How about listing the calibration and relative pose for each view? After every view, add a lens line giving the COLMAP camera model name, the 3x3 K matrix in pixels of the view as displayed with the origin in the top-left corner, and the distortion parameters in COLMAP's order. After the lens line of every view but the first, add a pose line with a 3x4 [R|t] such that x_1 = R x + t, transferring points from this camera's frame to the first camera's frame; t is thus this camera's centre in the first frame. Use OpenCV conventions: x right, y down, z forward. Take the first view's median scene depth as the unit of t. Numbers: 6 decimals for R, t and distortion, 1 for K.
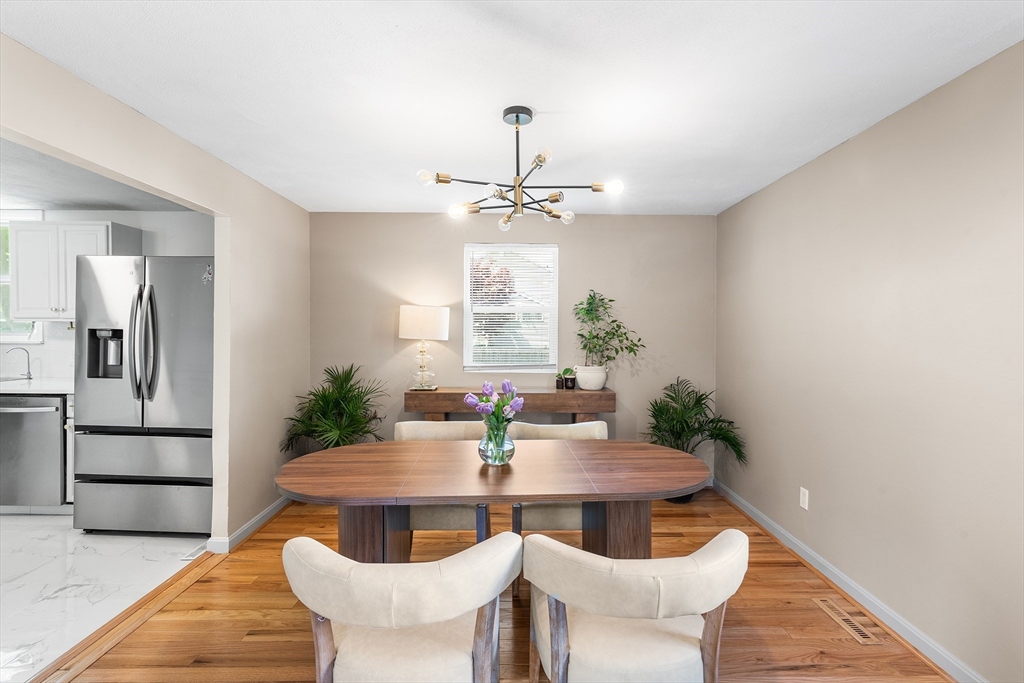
lens RADIAL K [[470.8, 0, 515.1], [0, 470.8, 333.9], [0, 0, 1]] dist [-0.007372, -0.000035]
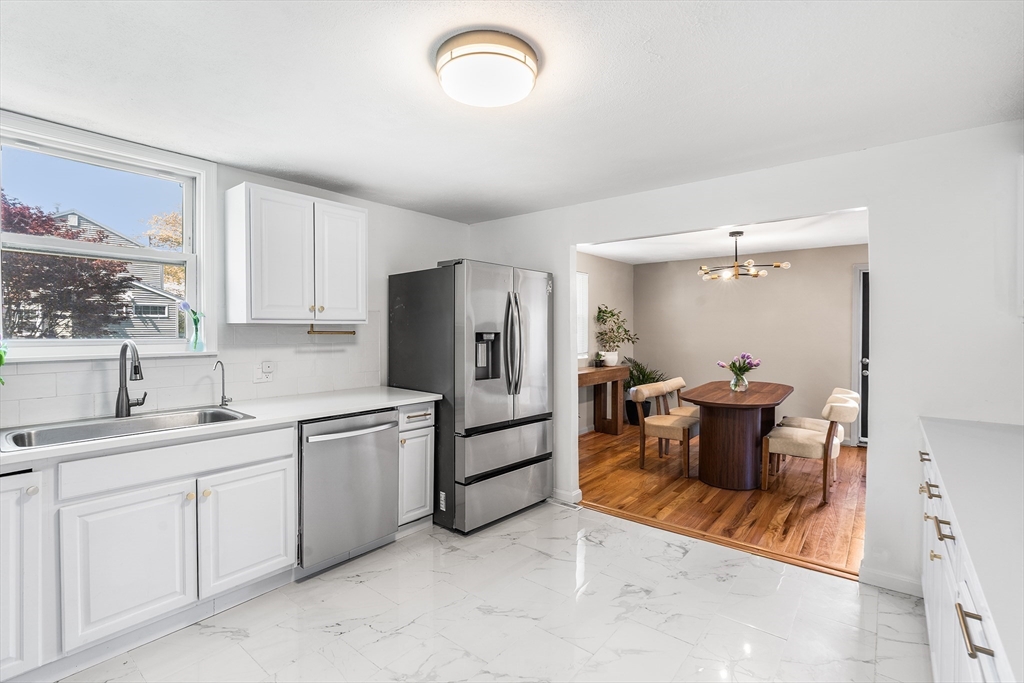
lens RADIAL K [[470.8, 0, 516.4], [0, 470.8, 335.9], [0, 0, 1]] dist [-0.007372, -0.000035]
pose [[0.637520, -0.018230, 0.770218, -1.627214], [0.010630, 0.999833, 0.014865, -0.017148], [-0.770361, -0.001289, 0.637607, 0.272999]]
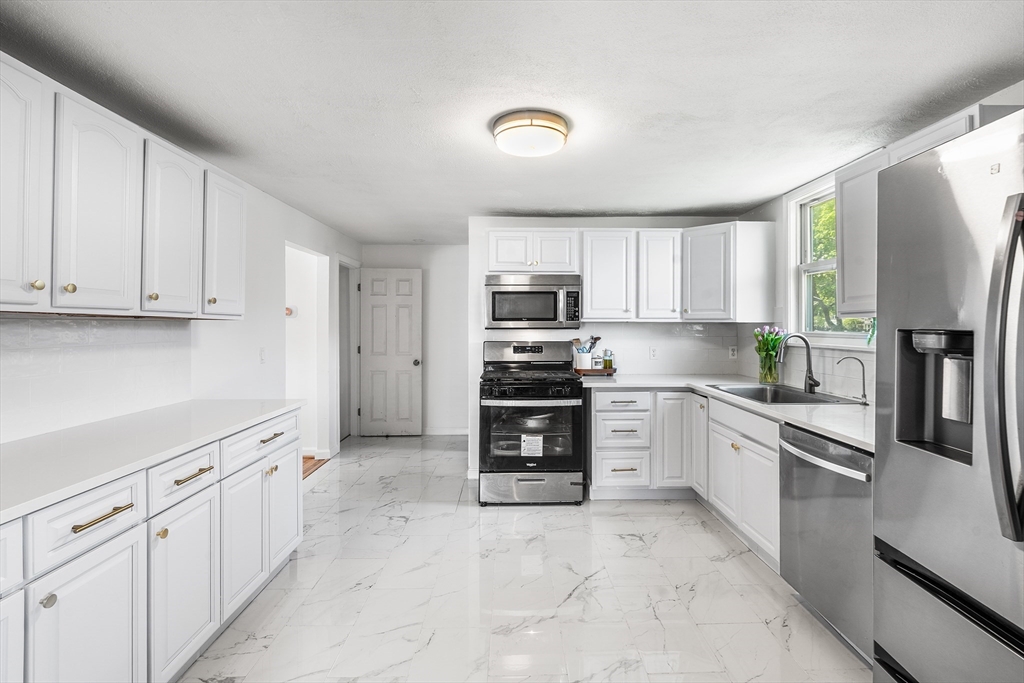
lens RADIAL K [[470.8, 0, 516.1], [0, 470.8, 321.6], [0, 0, 1]] dist [-0.007372, -0.000035]
pose [[-0.001755, -0.018357, -0.999830, -0.467344], [-0.008170, 0.999798, -0.018343, -0.006872], [0.999965, 0.008136, -0.001904, 0.635957]]
